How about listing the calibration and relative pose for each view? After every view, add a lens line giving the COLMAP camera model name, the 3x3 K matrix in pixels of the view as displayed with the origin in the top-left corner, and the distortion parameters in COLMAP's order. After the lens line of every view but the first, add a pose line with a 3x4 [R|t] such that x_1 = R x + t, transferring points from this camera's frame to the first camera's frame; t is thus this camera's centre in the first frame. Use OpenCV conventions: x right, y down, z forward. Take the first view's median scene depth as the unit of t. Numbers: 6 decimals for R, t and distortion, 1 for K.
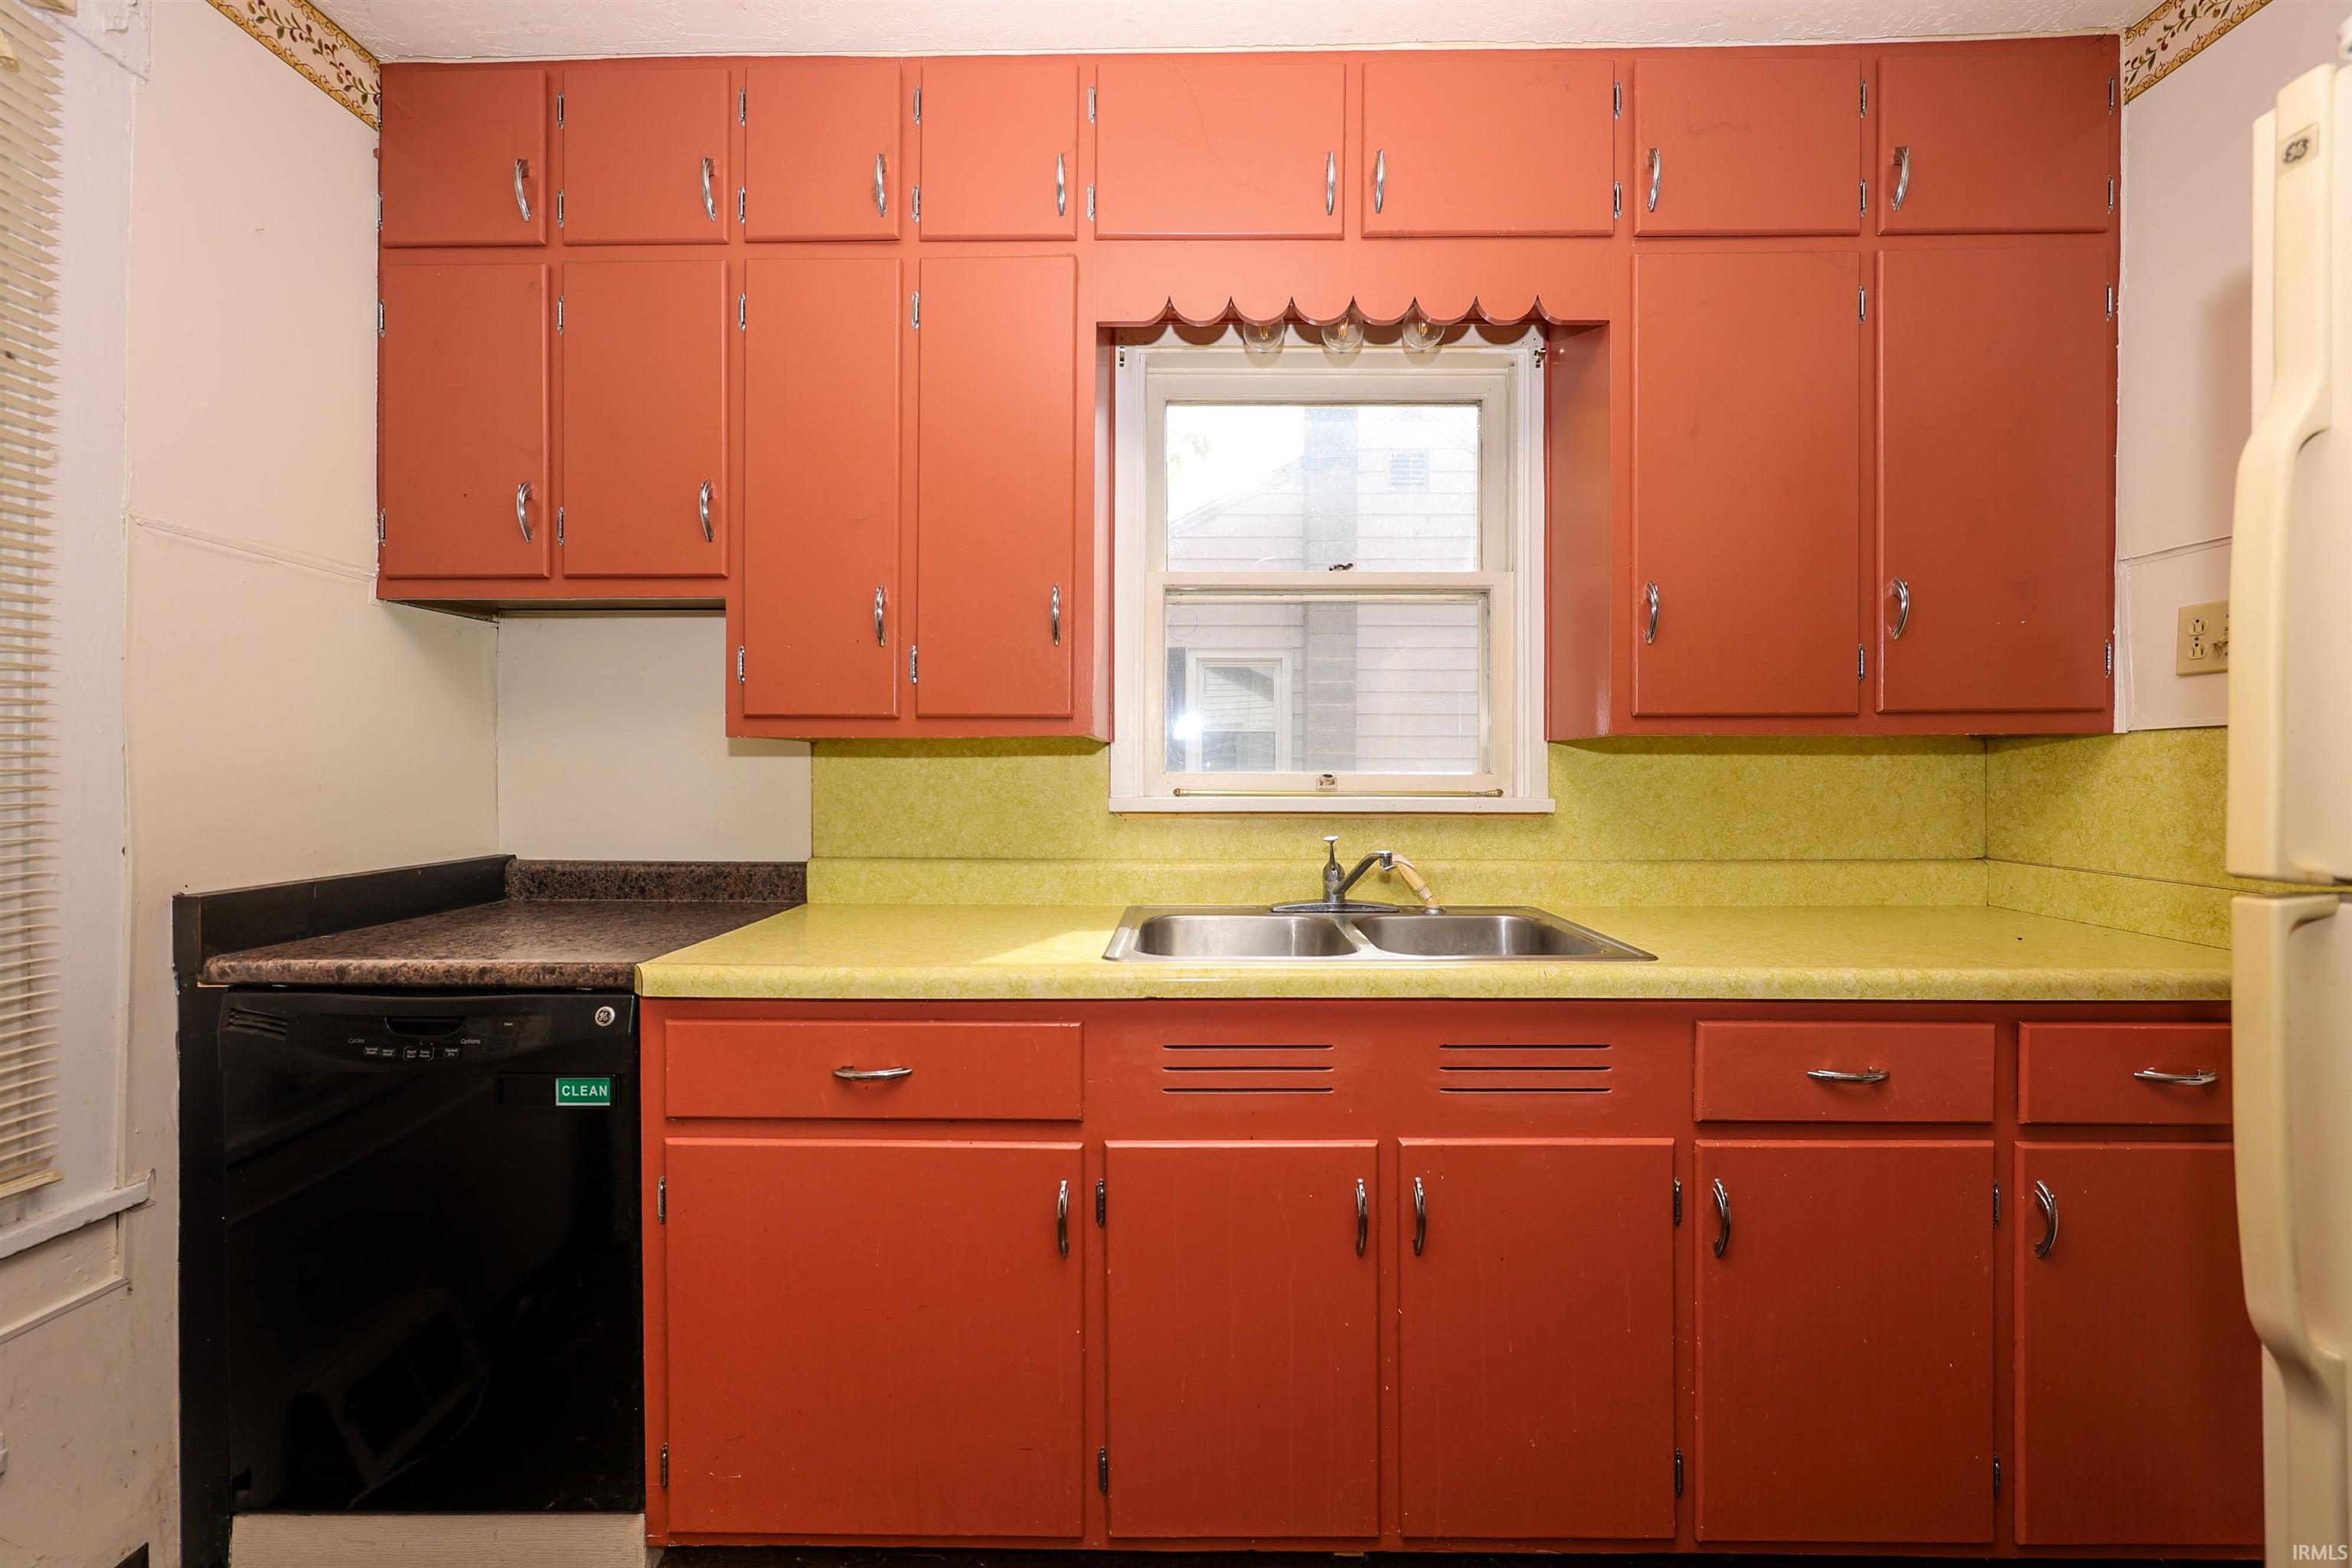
lens RADIAL K [[994.3, 0, 1137.0], [0, 994.3, 776.1], [0, 0, 1]] dist [-0.000436, -0.000330]
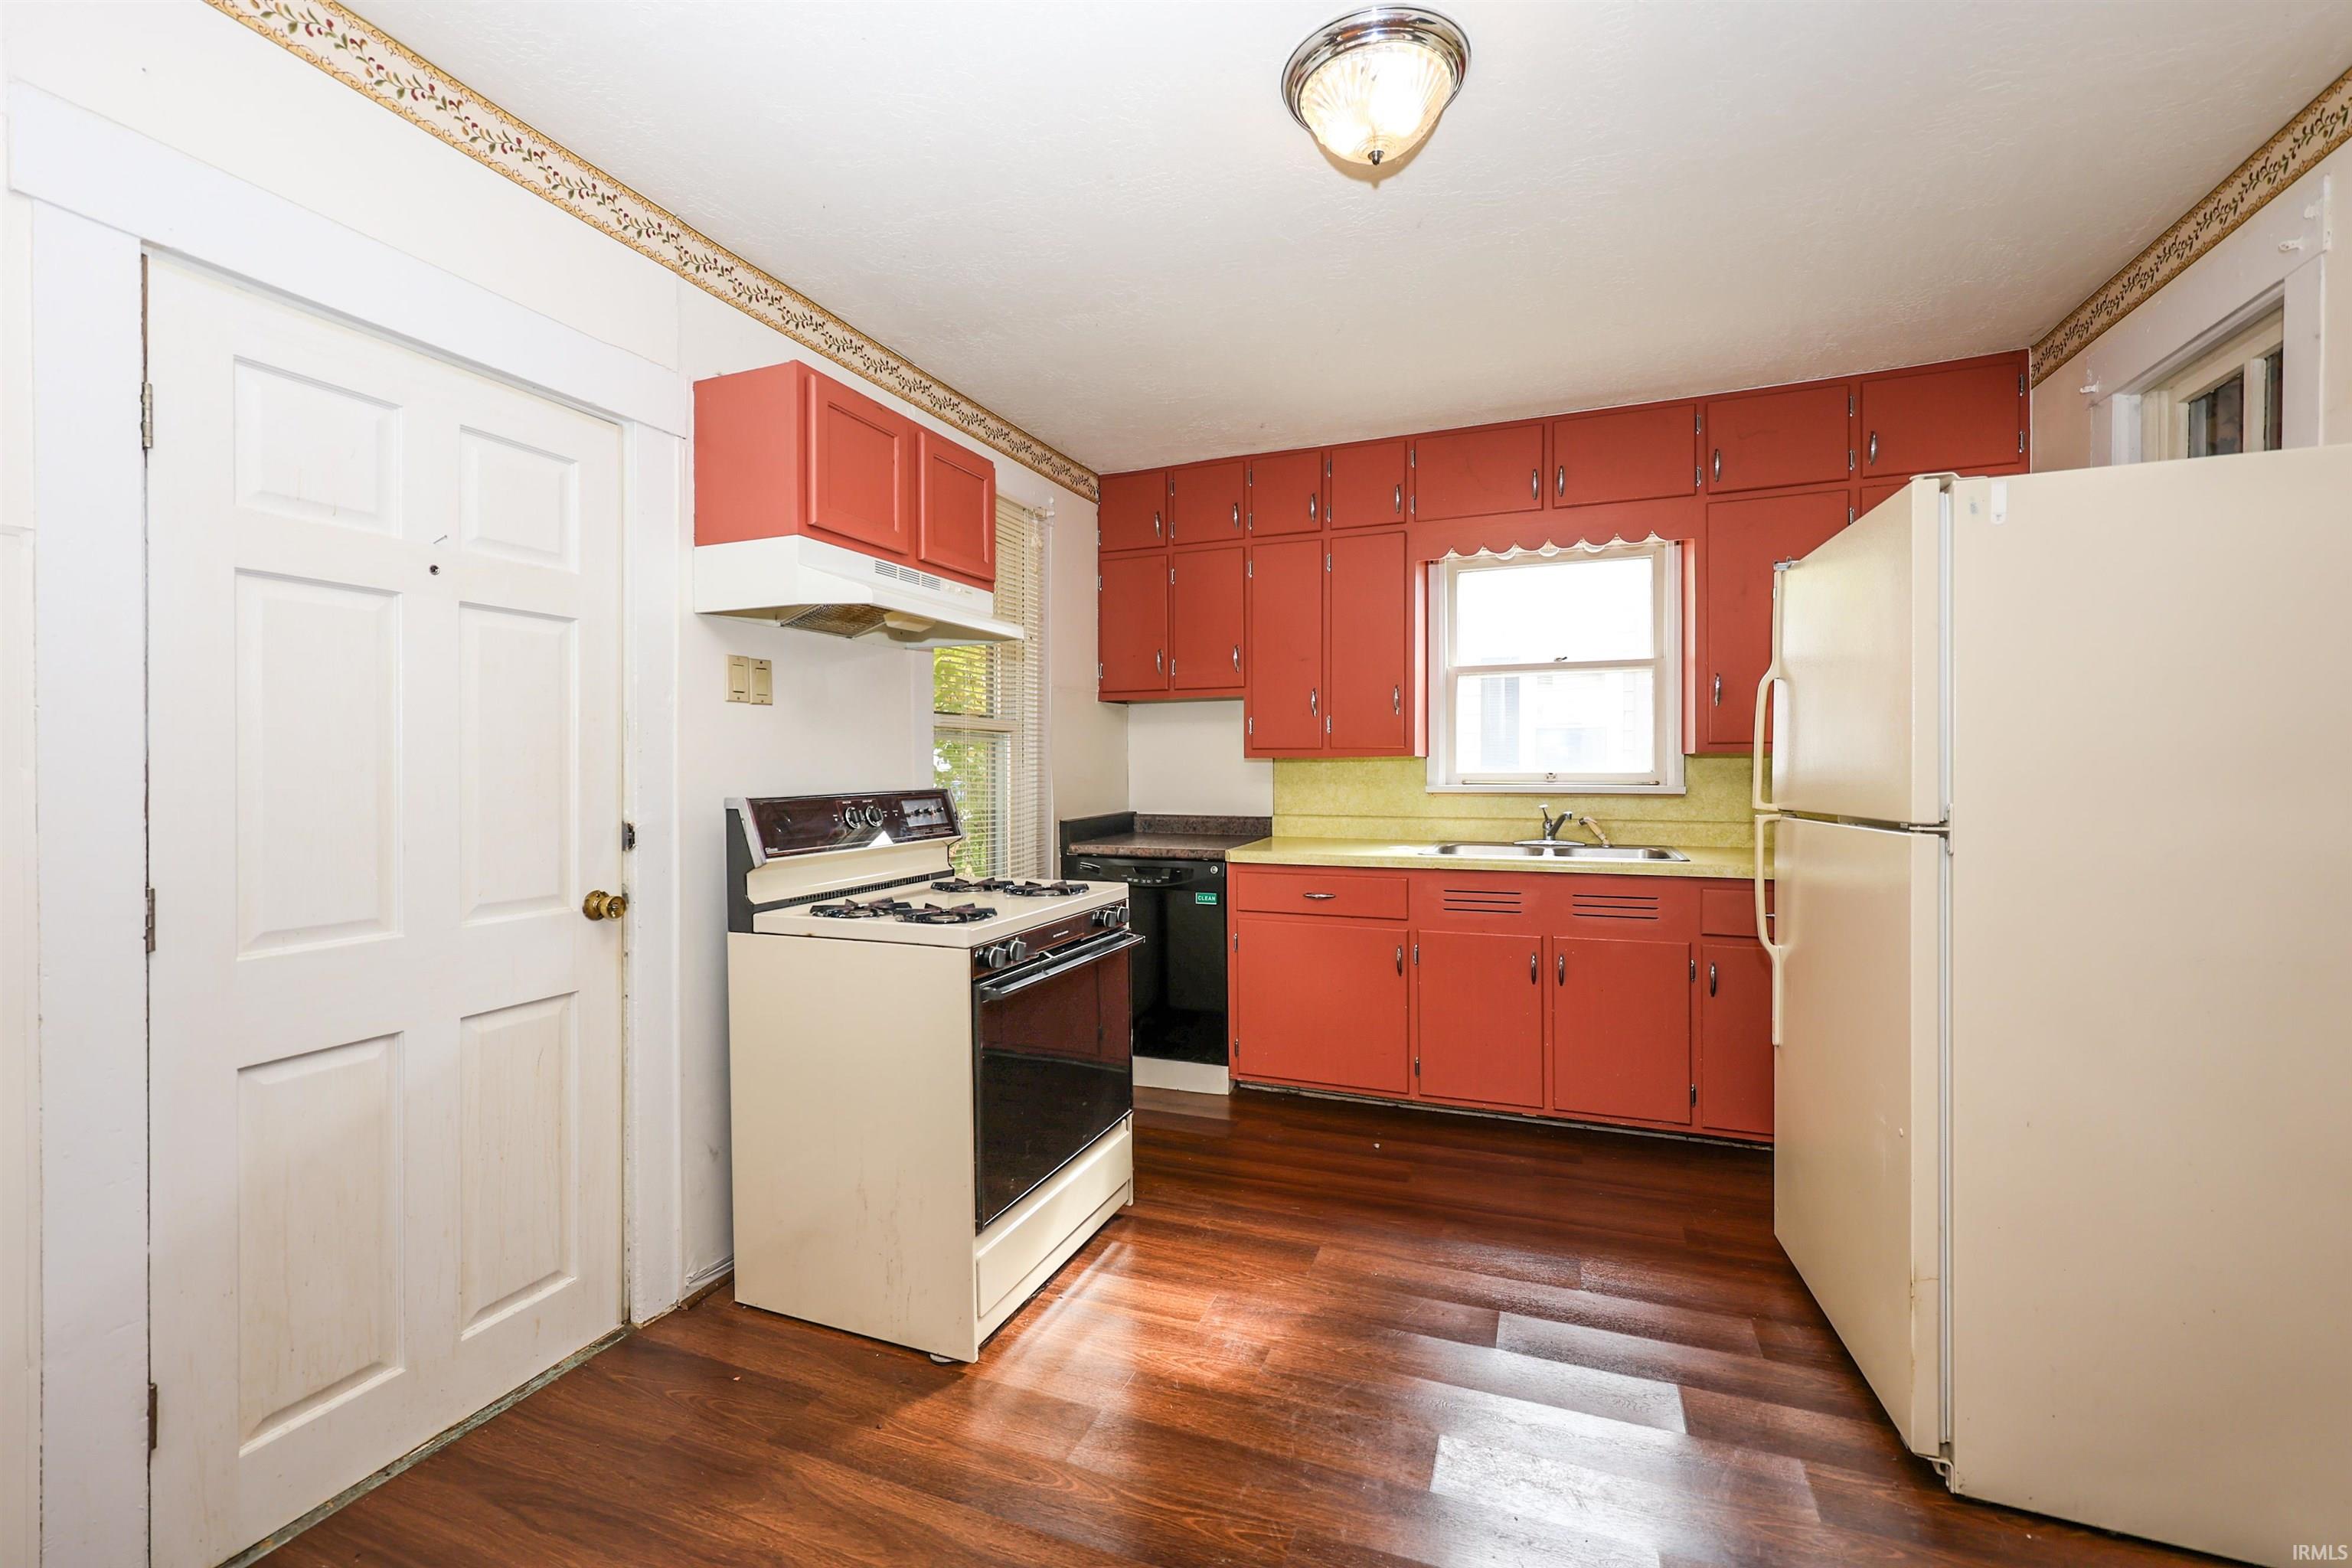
lens RADIAL K [[925.8, 0, 1116.6], [0, 925.8, 772.9], [0, 0, 1]] dist [0.000044, 0.000084]
pose [[0.927398, -0.003769, -0.374056, 0.105408], [0.006907, 0.999951, 0.007050, -0.023236], [0.374011, -0.009122, 0.927379, -1.075515]]
